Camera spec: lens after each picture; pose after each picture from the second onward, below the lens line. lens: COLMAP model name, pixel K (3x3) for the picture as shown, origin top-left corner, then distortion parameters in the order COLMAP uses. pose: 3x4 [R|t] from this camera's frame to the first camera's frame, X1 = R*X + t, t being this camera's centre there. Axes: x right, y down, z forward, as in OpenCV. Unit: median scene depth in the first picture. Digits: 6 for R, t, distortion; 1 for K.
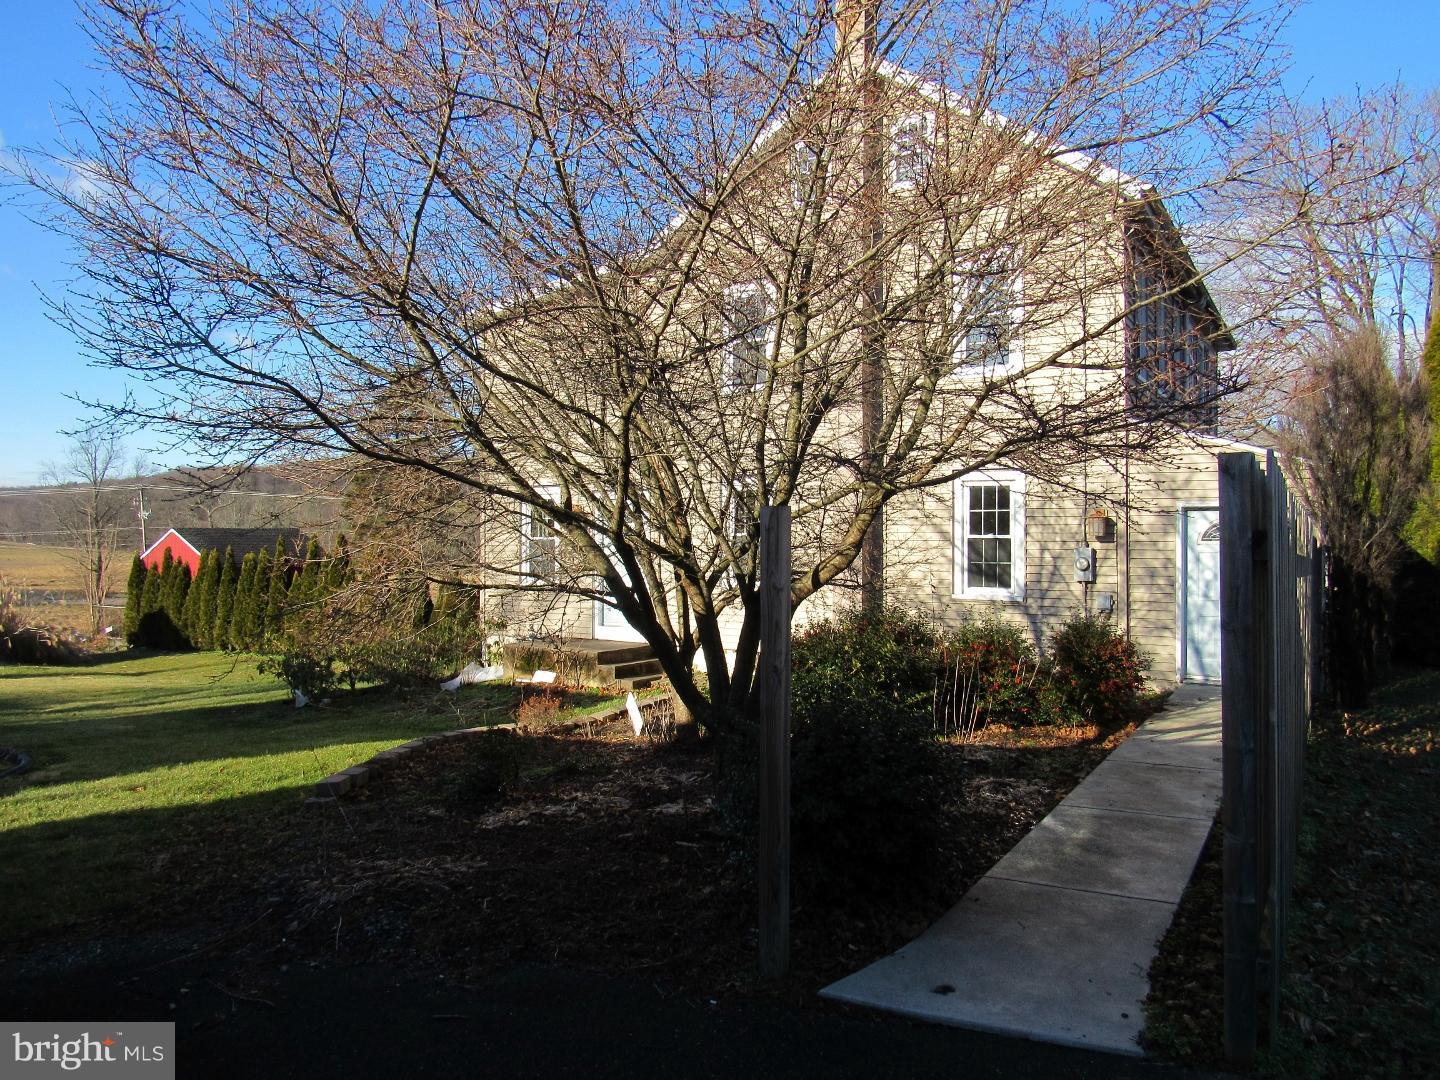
lens RADIAL K [[1030.5, 0, 721.9], [0, 1030.5, 536.9], [0, 0, 1]] dist [-0.024560, 0.002825]
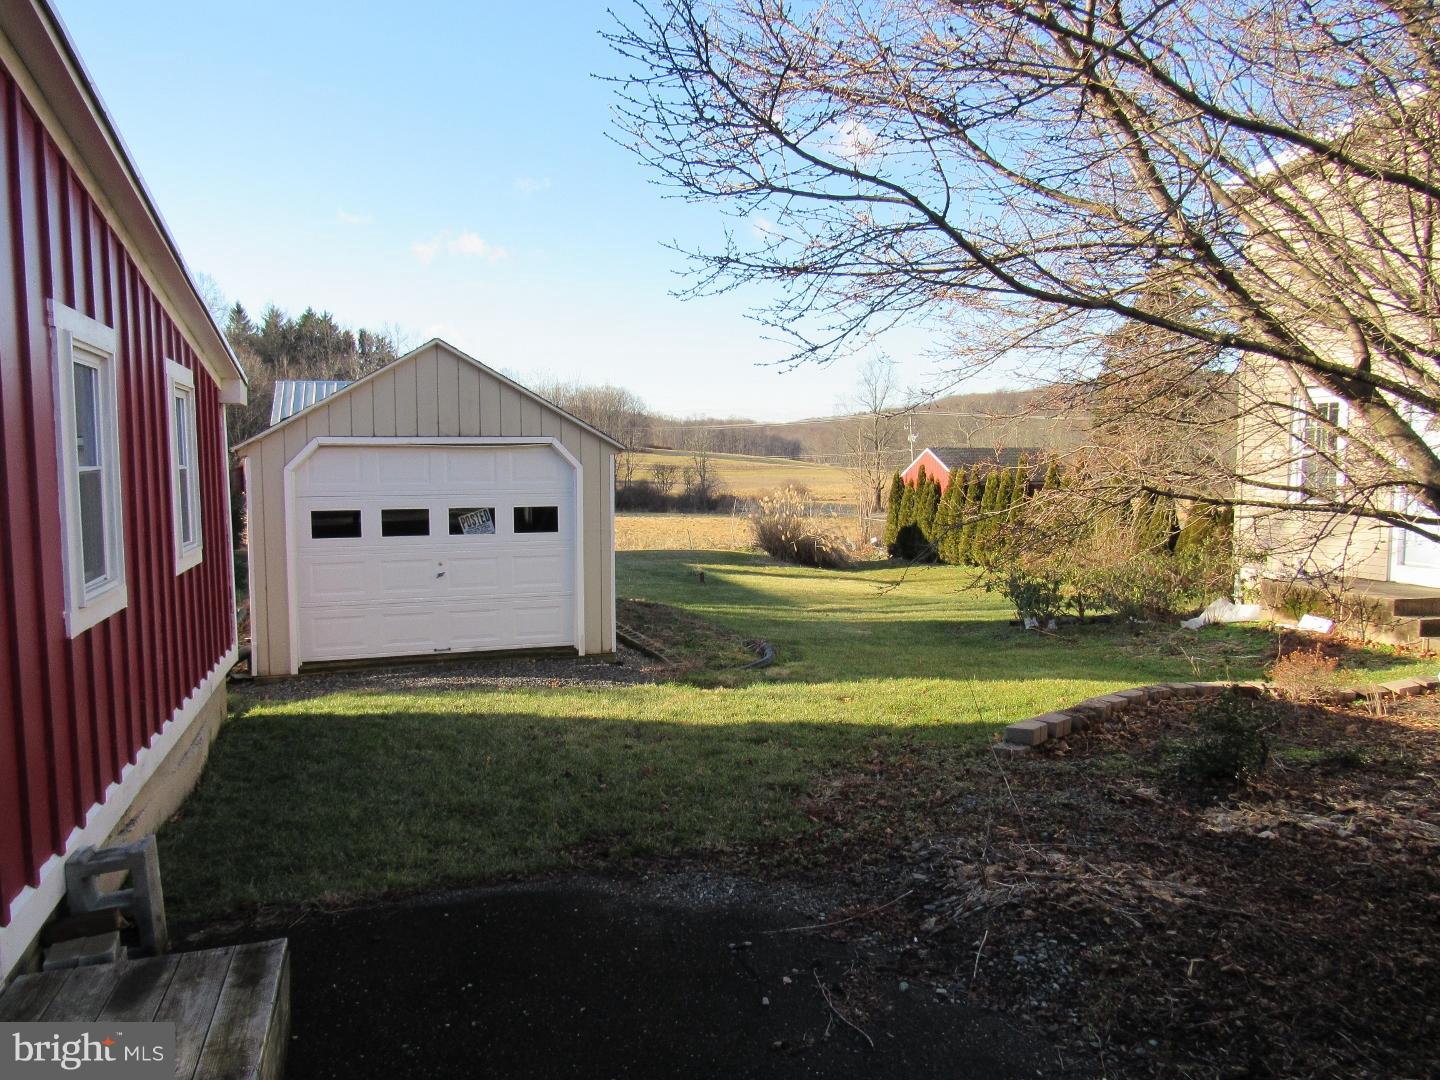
lens RADIAL K [[1030.5, 0, 720.4], [0, 1030.5, 540.1], [0, 0, 1]] dist [-0.024560, 0.002825]
pose [[0.762691, 0.049392, -0.644875, -0.024353], [0.001230, 0.996967, 0.077814, 0.013162], [0.646762, -0.060141, 0.760317, 0.154219]]
